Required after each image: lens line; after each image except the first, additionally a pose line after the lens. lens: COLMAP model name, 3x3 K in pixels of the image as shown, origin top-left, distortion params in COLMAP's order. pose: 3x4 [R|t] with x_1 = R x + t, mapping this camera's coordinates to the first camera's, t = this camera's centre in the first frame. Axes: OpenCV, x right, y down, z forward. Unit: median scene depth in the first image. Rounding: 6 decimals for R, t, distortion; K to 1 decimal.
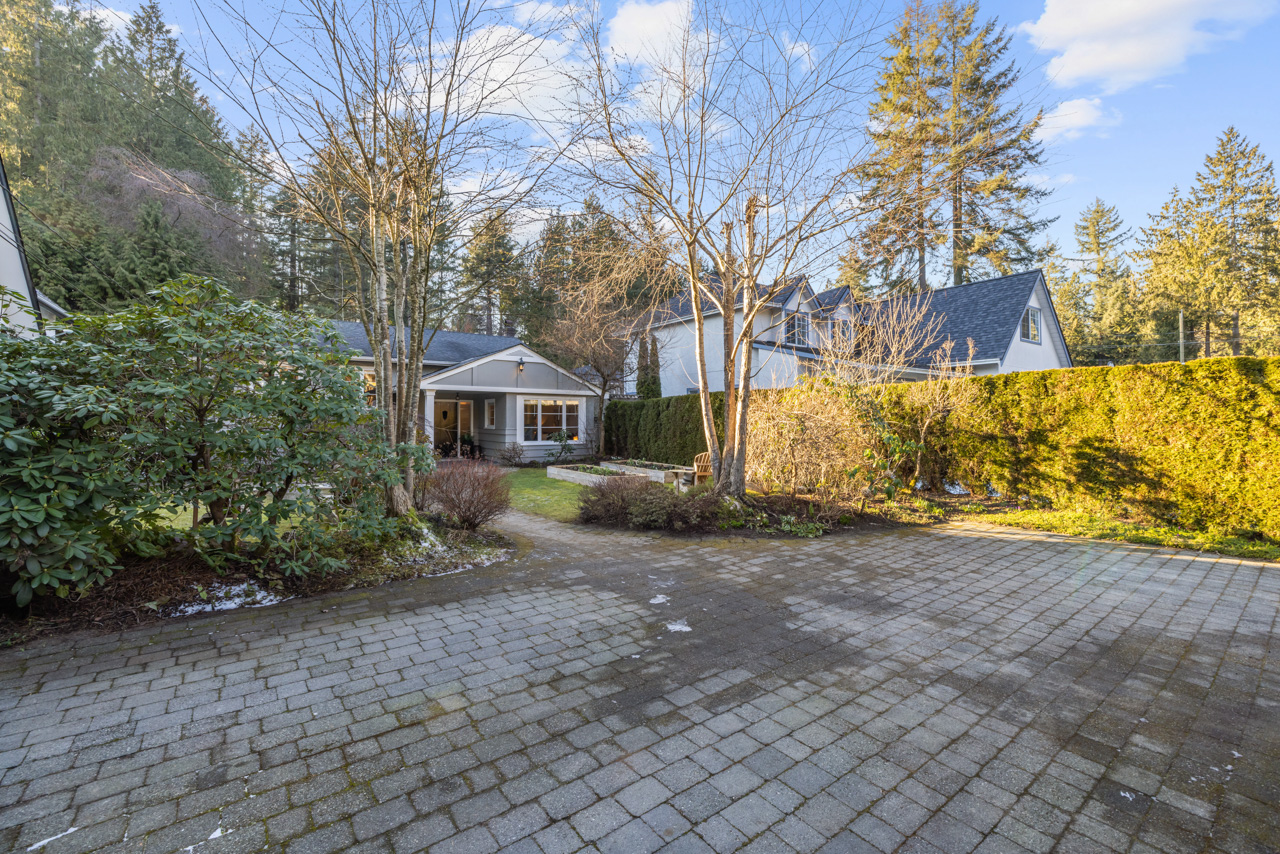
lens RADIAL K [[540.0, 0, 642.4], [0, 540.0, 421.1], [0, 0, 1]] dist [0.000326, 0.000027]
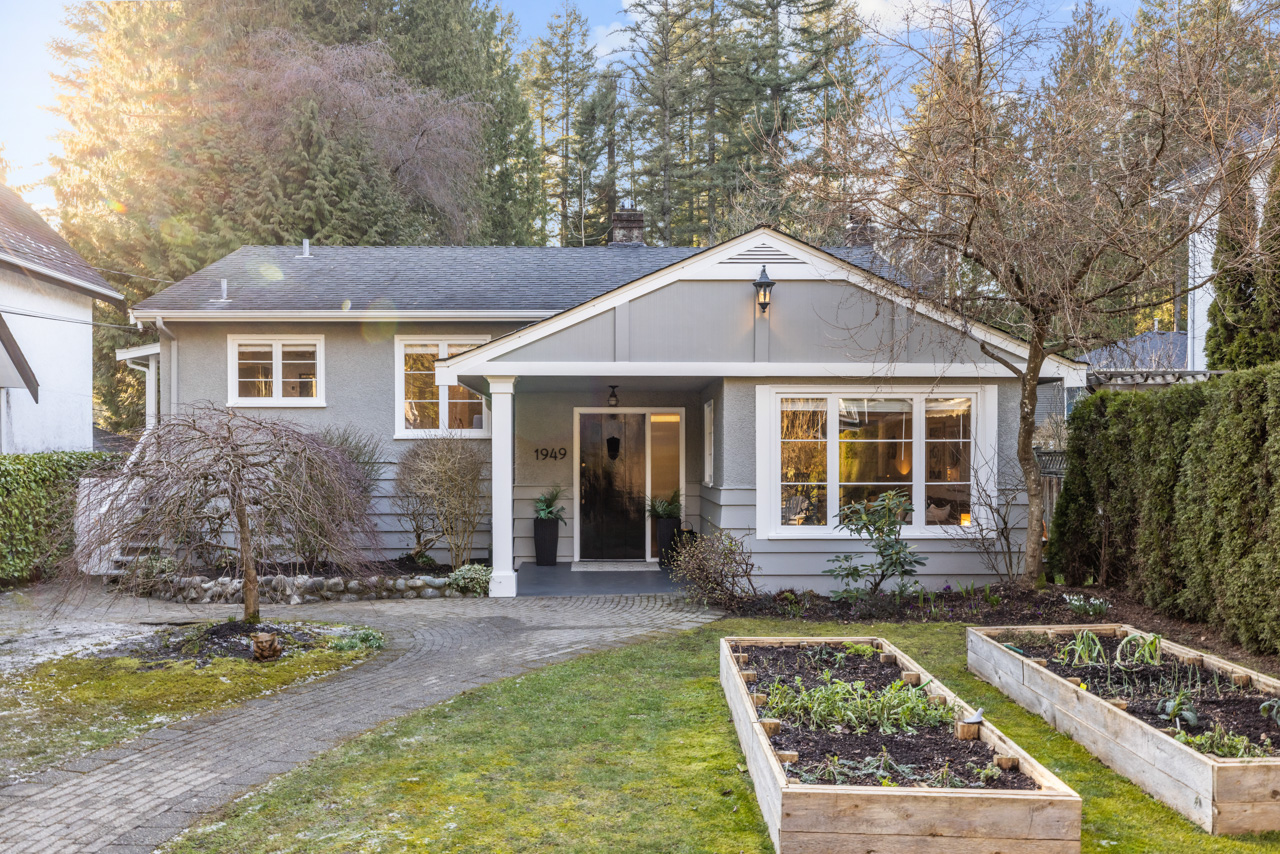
lens RADIAL K [[979.7, 0, 642.6], [0, 979.7, 437.4], [0, 0, 1]] dist [-0.014716, -0.004269]
pose [[0.812998, -0.017243, -0.582011, 0.054604], [0.003002, 0.999672, -0.025423, -0.000994], [0.582259, 0.018922, 0.812783, 0.464394]]
